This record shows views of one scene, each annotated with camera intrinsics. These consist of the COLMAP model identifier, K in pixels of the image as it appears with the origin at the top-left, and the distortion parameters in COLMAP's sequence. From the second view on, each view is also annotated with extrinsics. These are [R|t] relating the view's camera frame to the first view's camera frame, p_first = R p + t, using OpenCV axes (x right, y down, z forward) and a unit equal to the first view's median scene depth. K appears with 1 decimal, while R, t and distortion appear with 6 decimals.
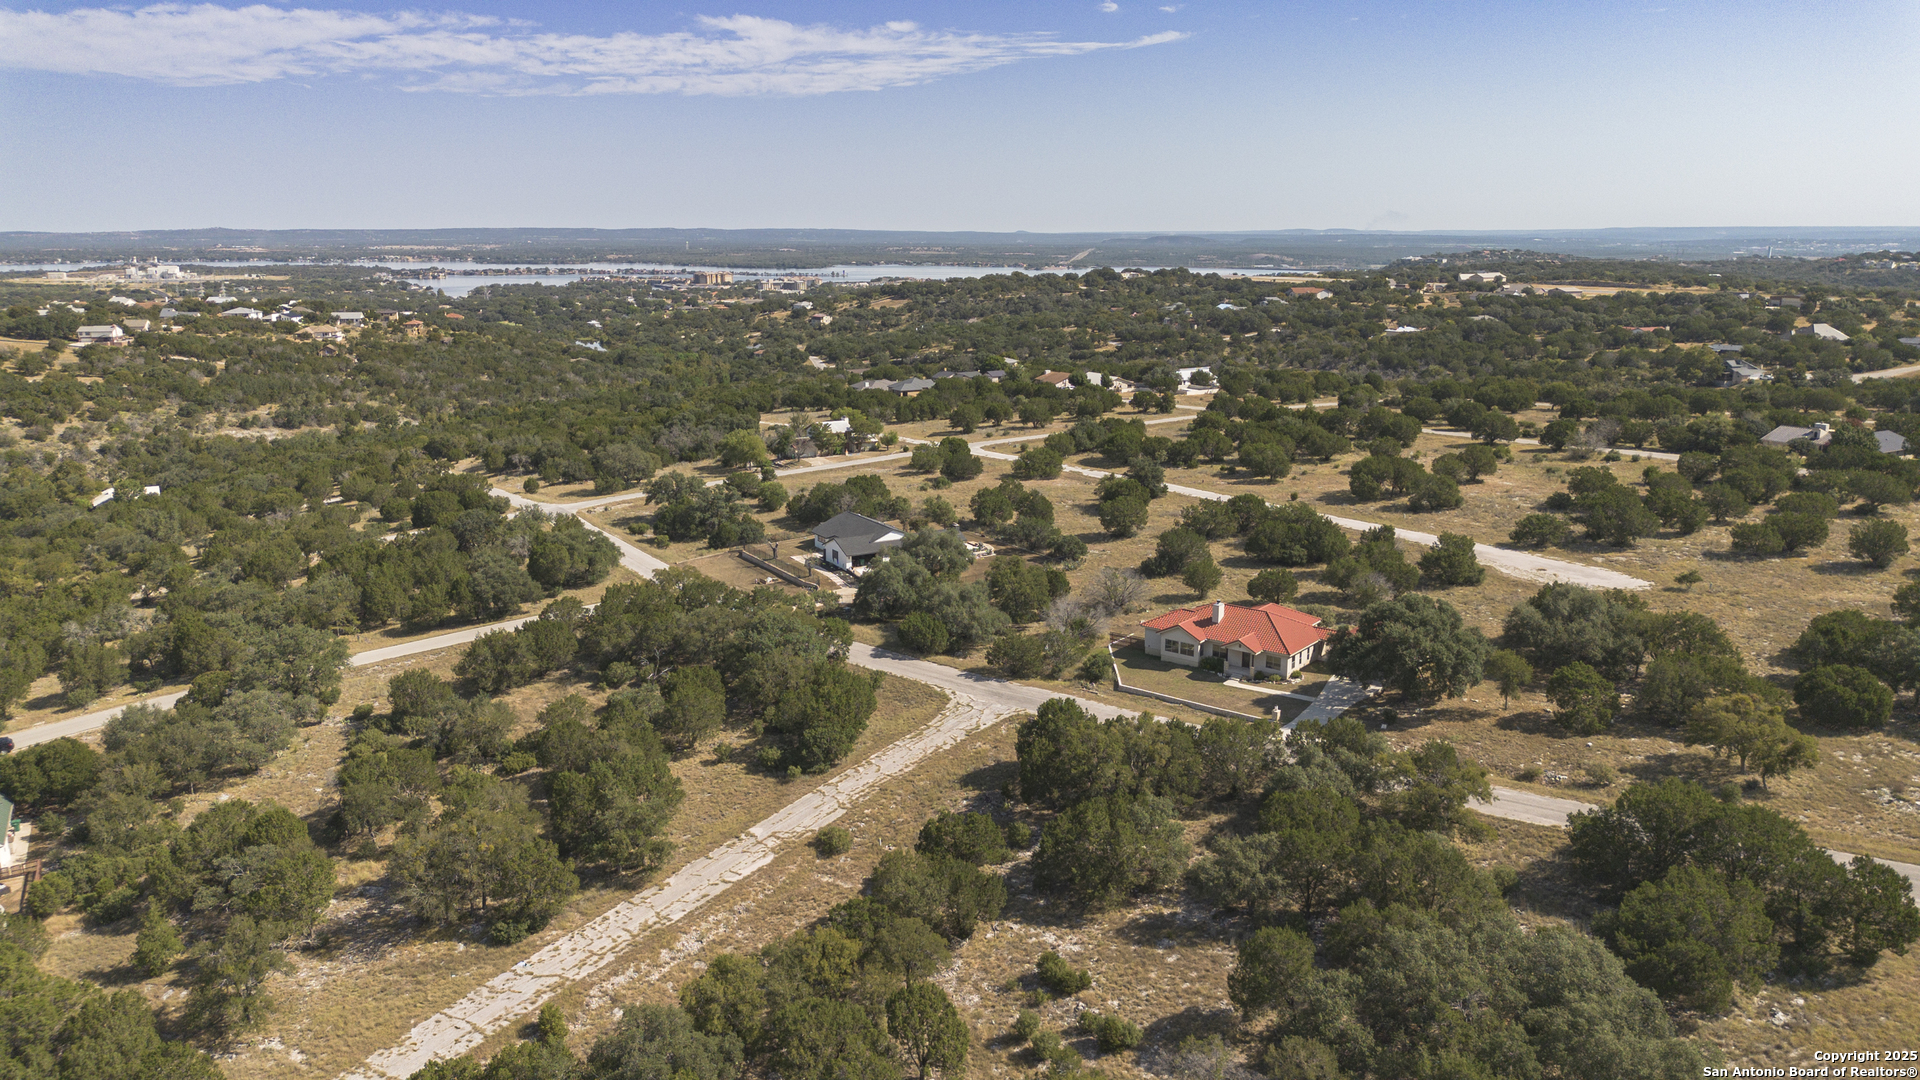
lens RADIAL K [[1340.7, 0, 984.3], [0, 1340.7, 543.7], [0, 0, 1]] dist [0.084228, -0.085941]
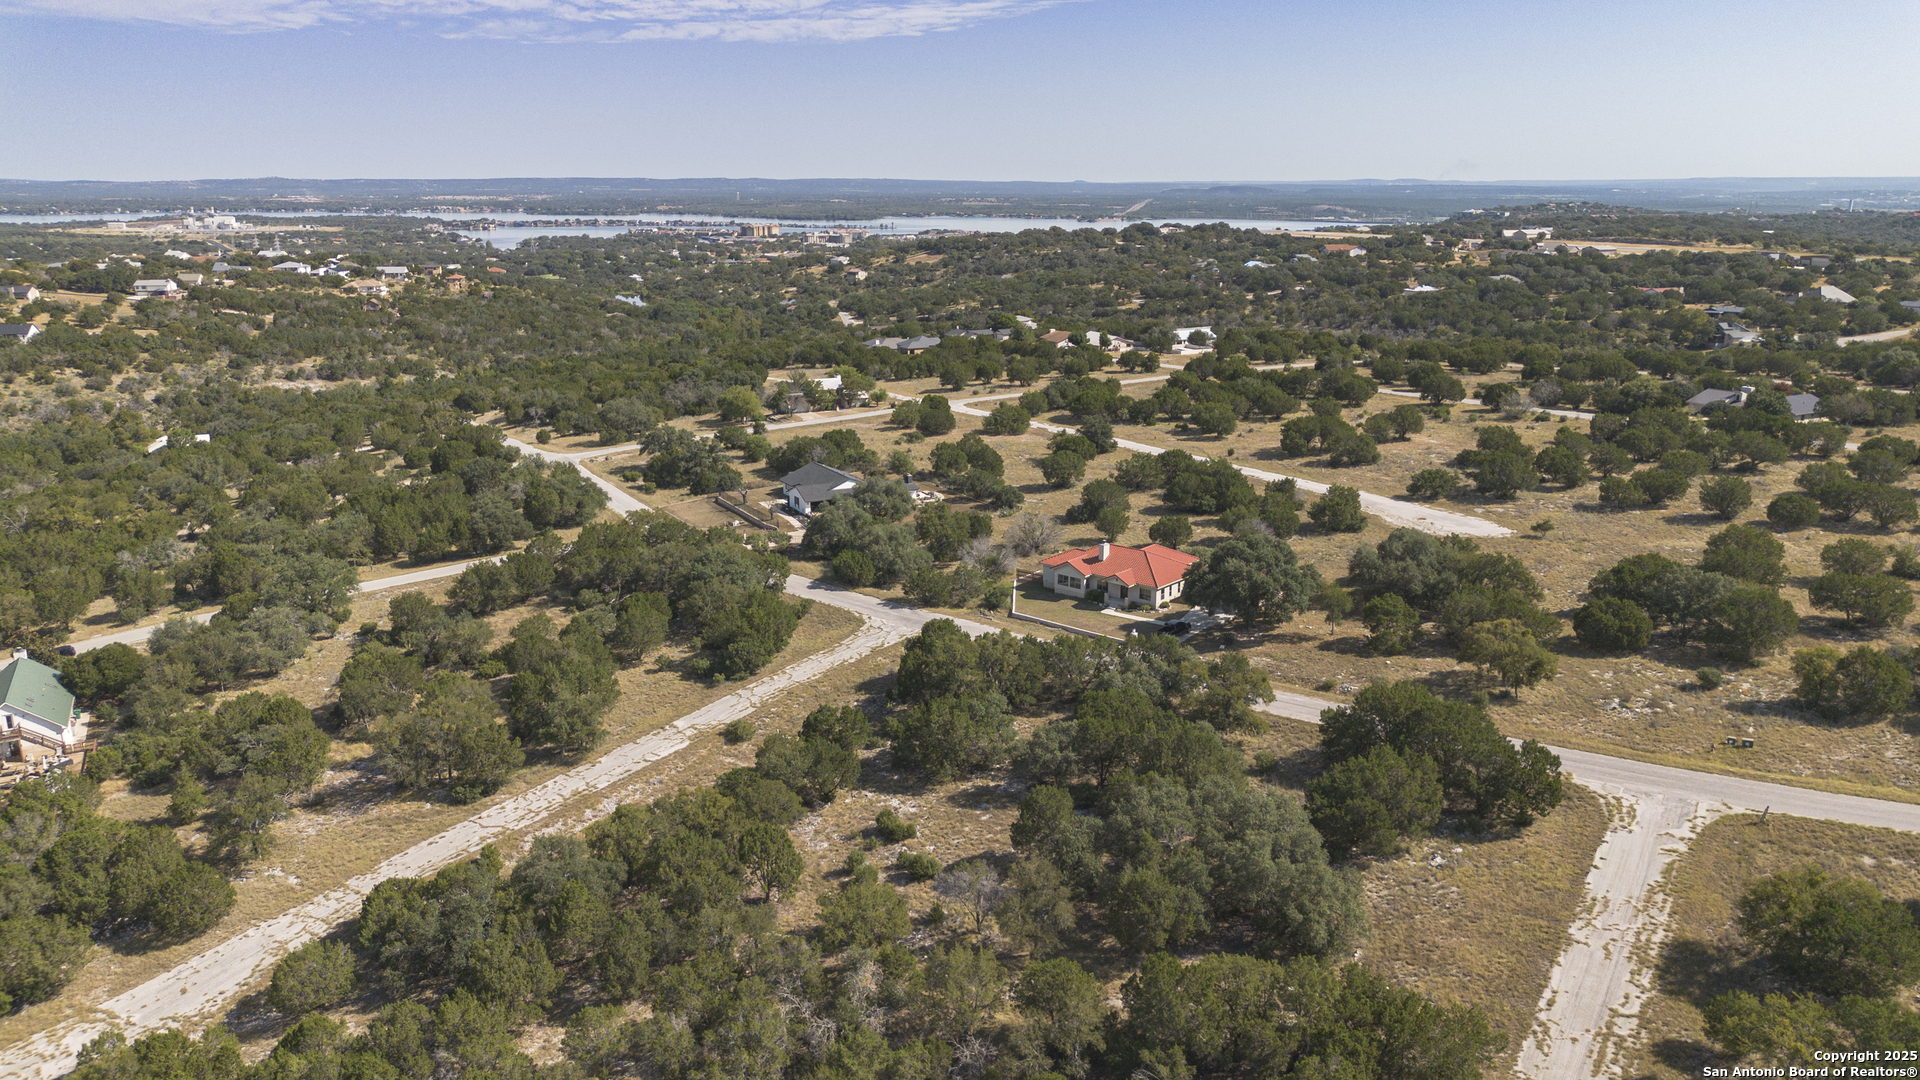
lens RADIAL K [[1360.4, 0, 988.4], [0, 1360.4, 534.3], [0, 0, 1]] dist [0.087587, -0.095756]
pose [[0.999308, 0.010547, -0.035657, 0.075784], [-0.009668, 0.999647, 0.024735, 0.005777], [0.035905, -0.024374, 0.999058, -0.104617]]
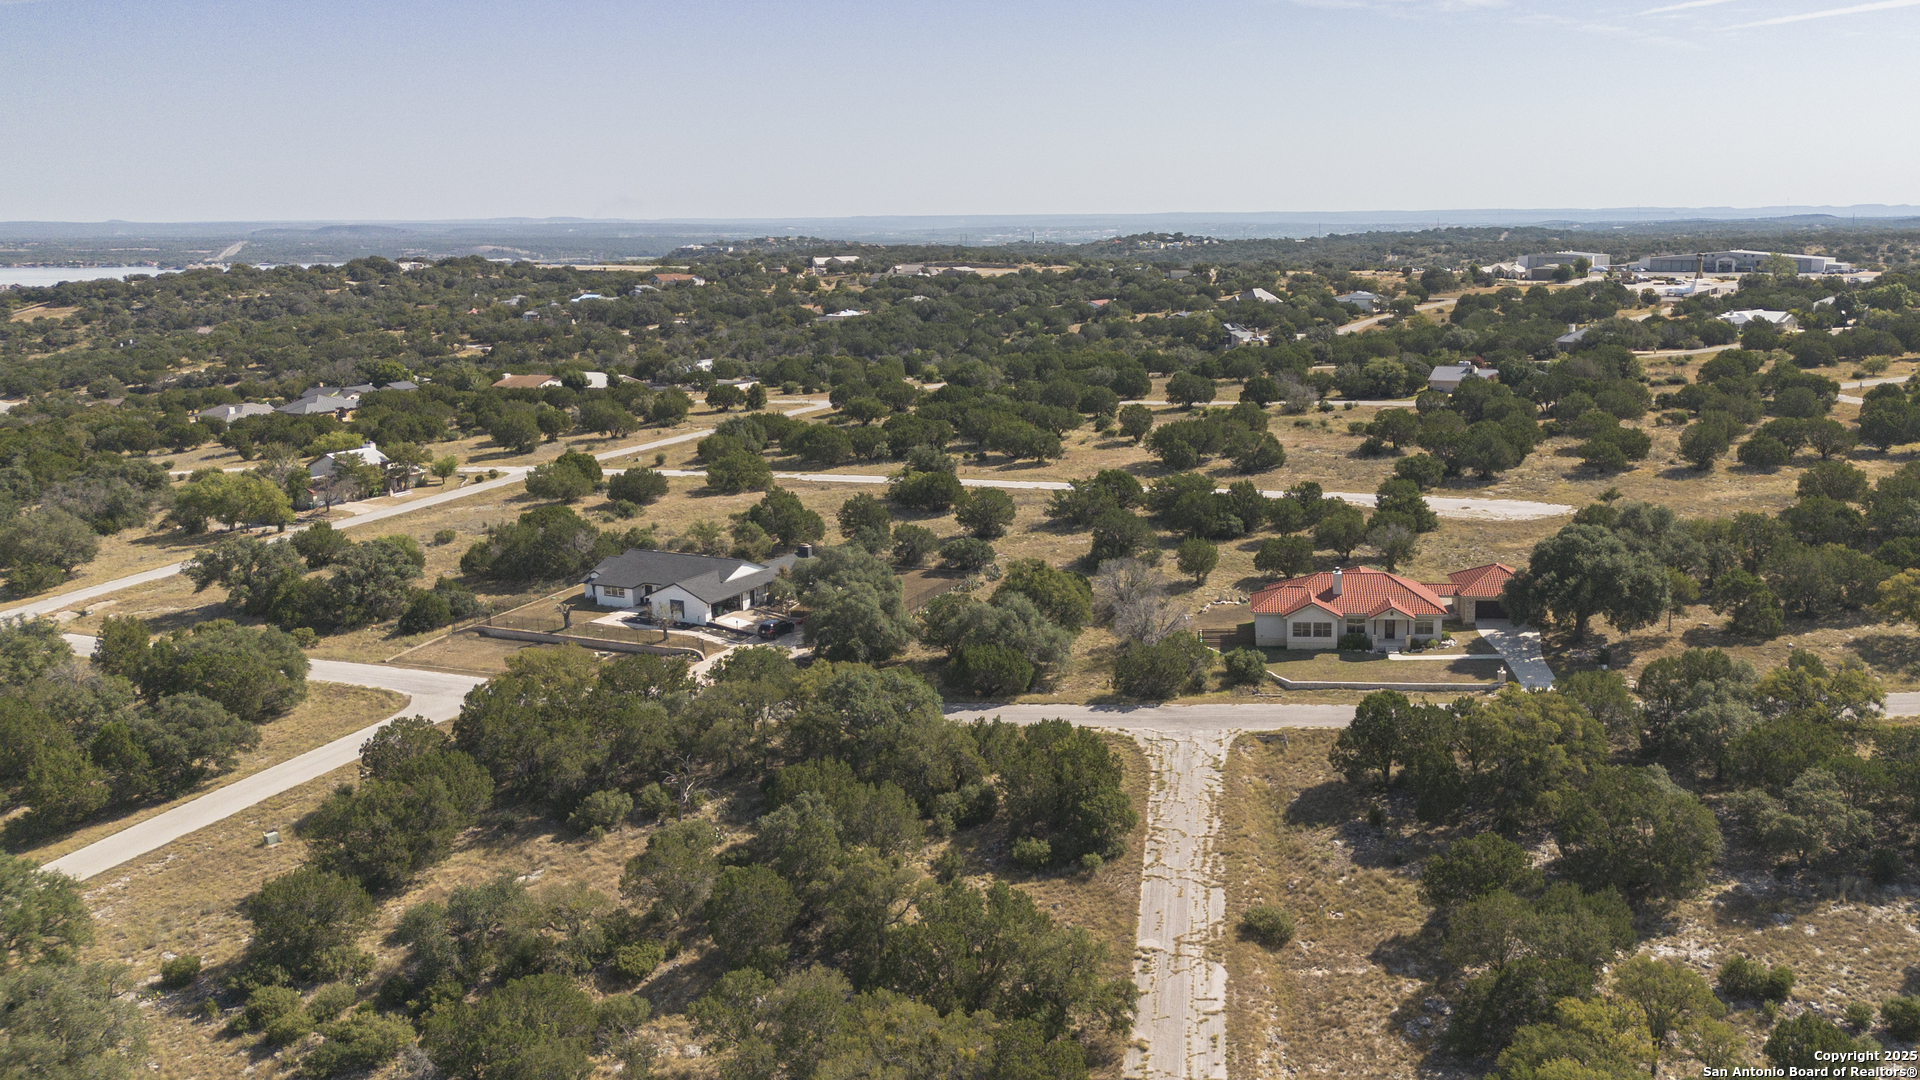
lens RADIAL K [[1562.0, 0, 1122.7], [0, 1562.0, 538.6], [0, 0, 1]] dist [0.066662, -0.069108]
pose [[0.835100, -0.121182, 0.536584, -0.304537], [0.135314, 0.990715, 0.013151, -0.005067], [-0.533196, 0.061625, 0.843745, 0.154217]]
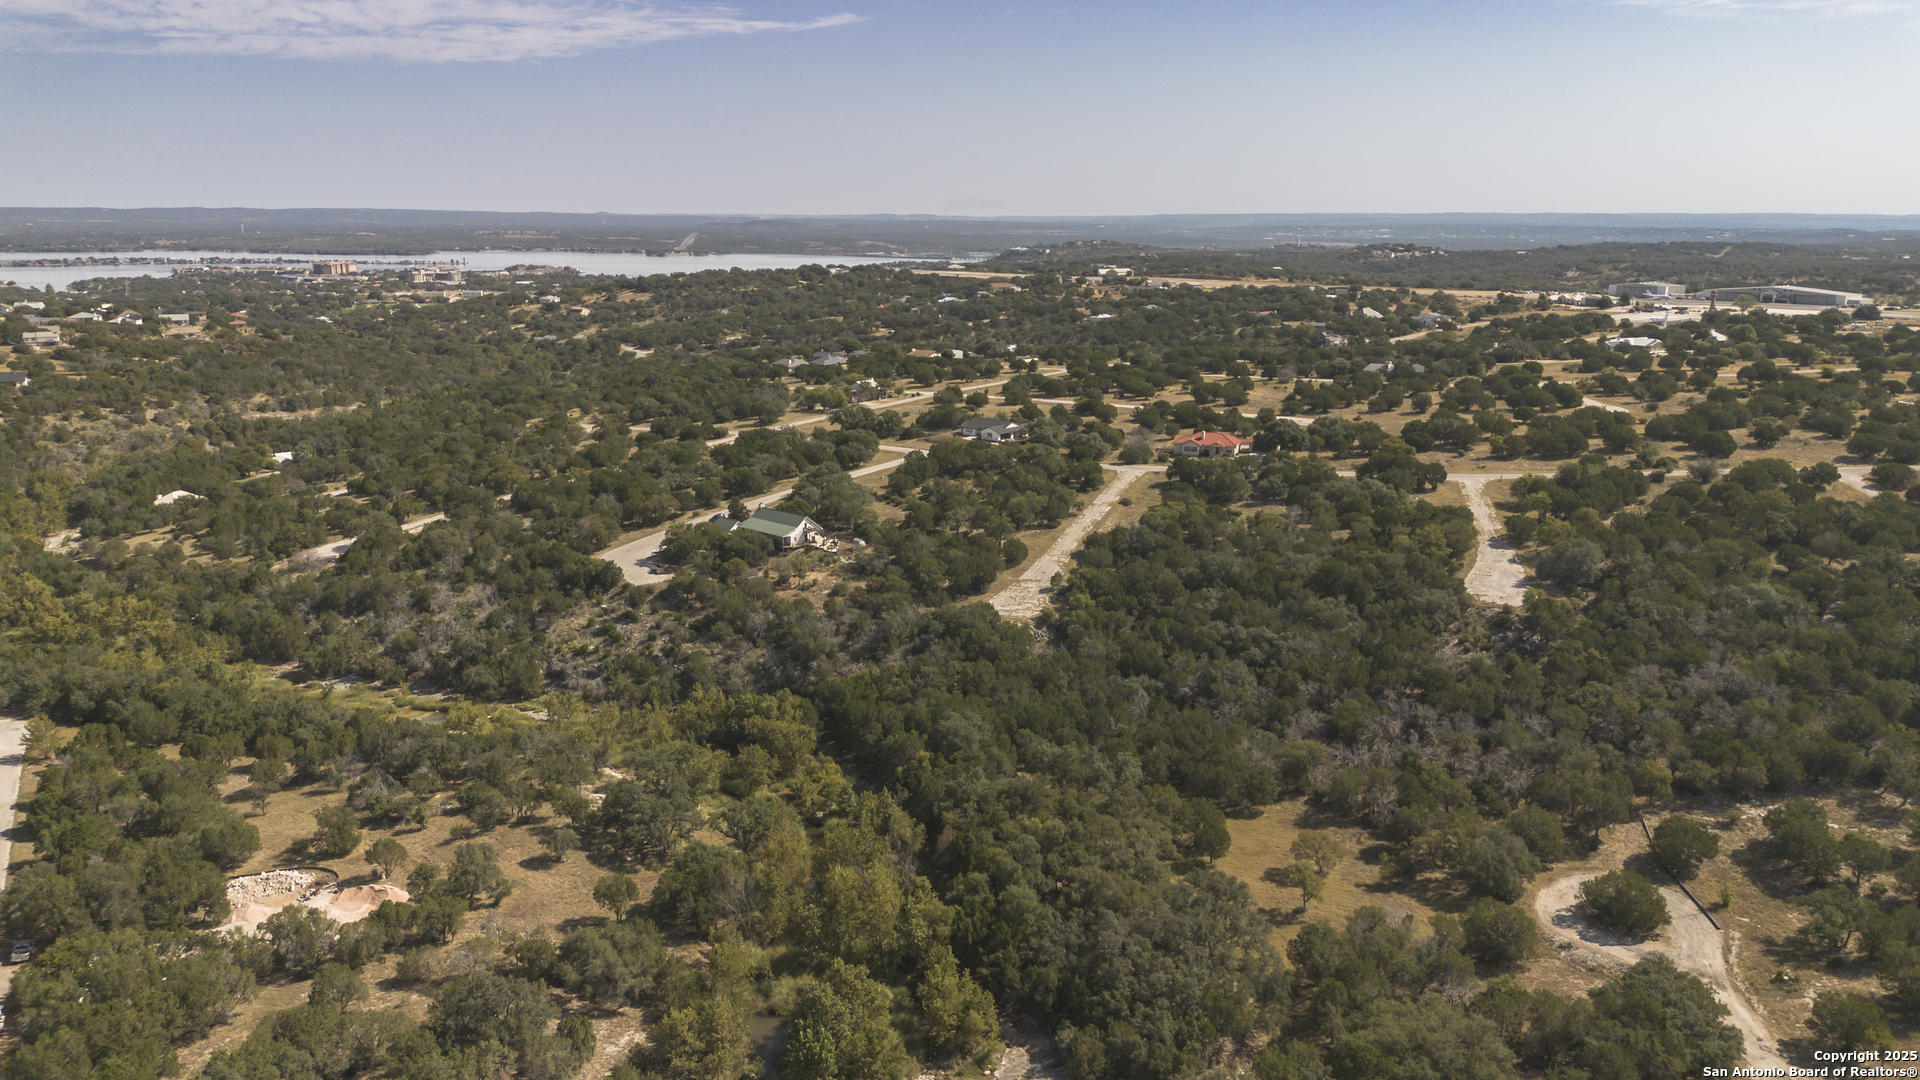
lens RADIAL K [[1340.7, 0, 984.3], [0, 1340.7, 543.7], [0, 0, 1]] dist [0.084228, -0.085941]
pose [[0.957460, -0.066700, 0.280753, -0.616795], [0.063337, 0.997770, 0.021045, 0.114833], [-0.281530, -0.002368, 0.959549, -0.861259]]
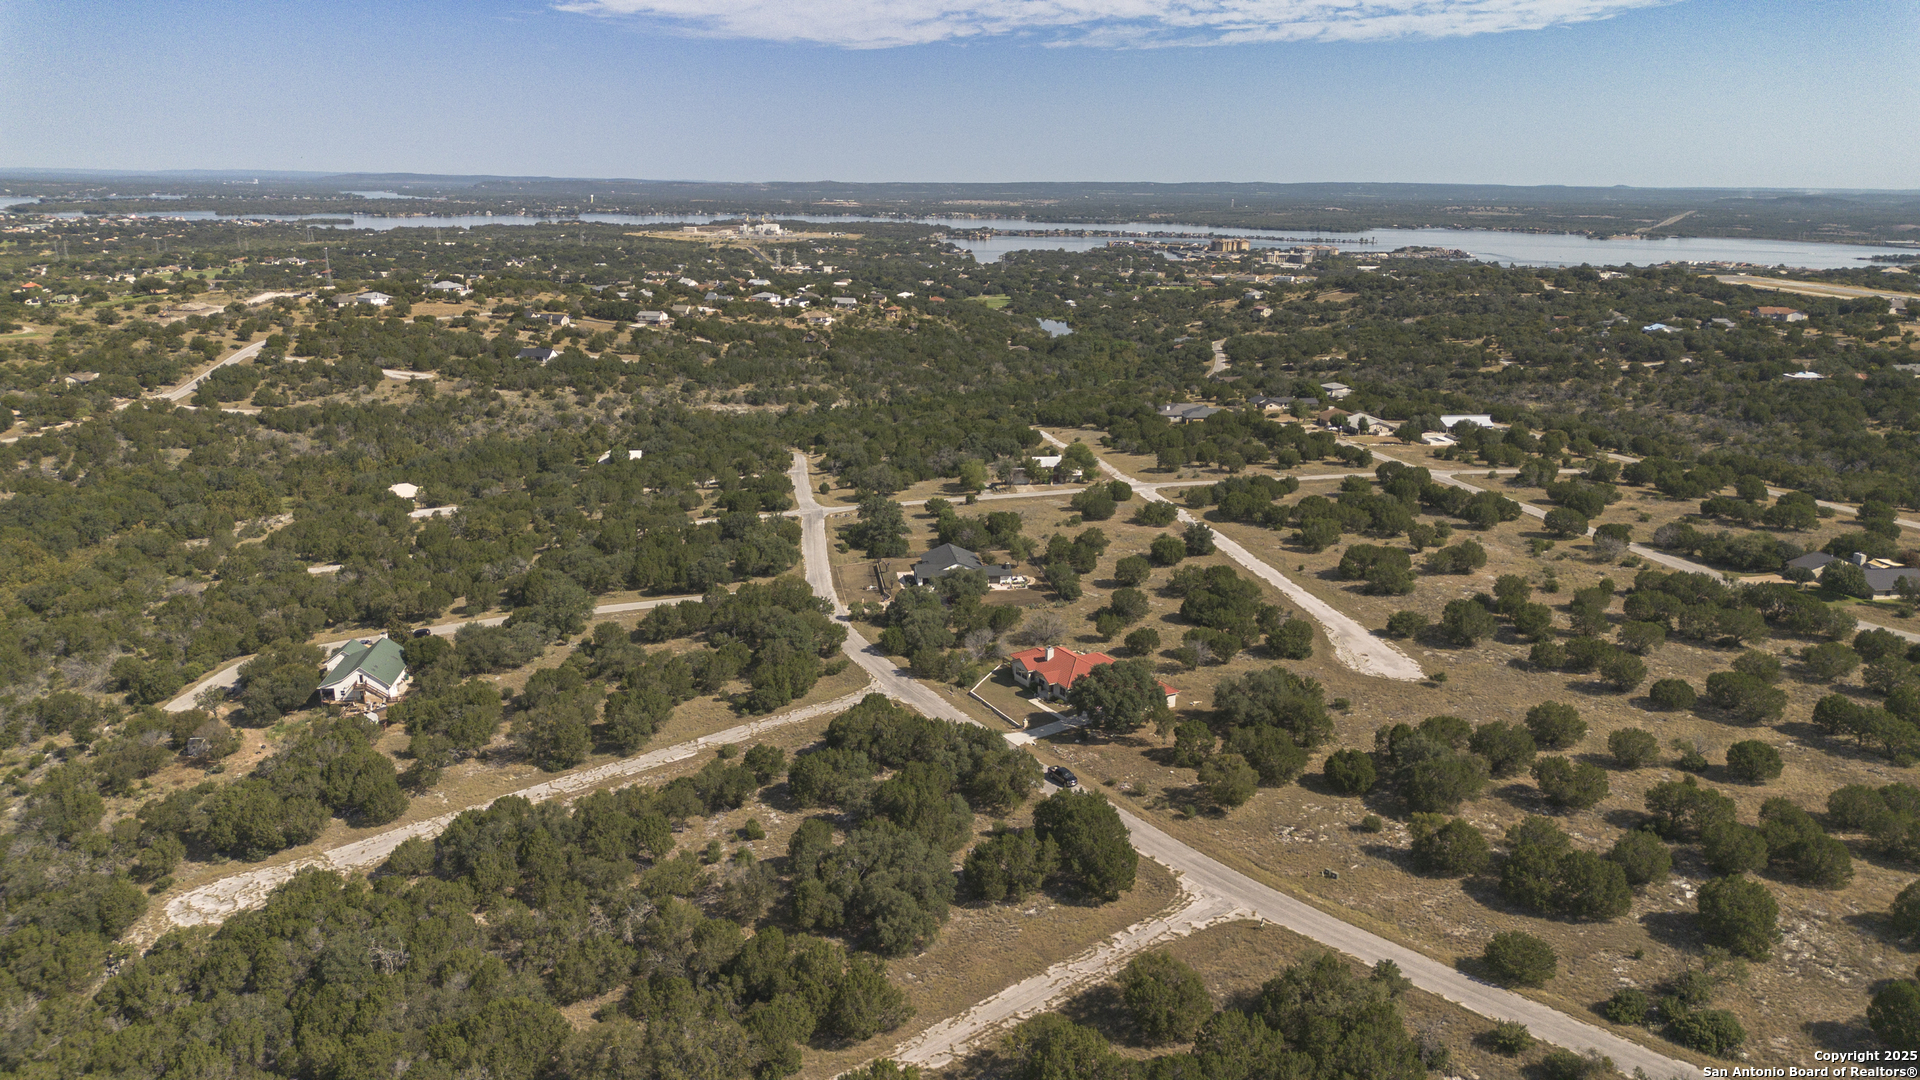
lens RADIAL K [[1360.4, 0, 988.4], [0, 1360.4, 534.3], [0, 0, 1]] dist [0.087587, -0.095756]
pose [[0.924499, 0.108395, -0.365448, 0.424940], [-0.100069, 0.994106, 0.041709, -0.090569], [0.367815, -0.001990, 0.929897, -0.290490]]
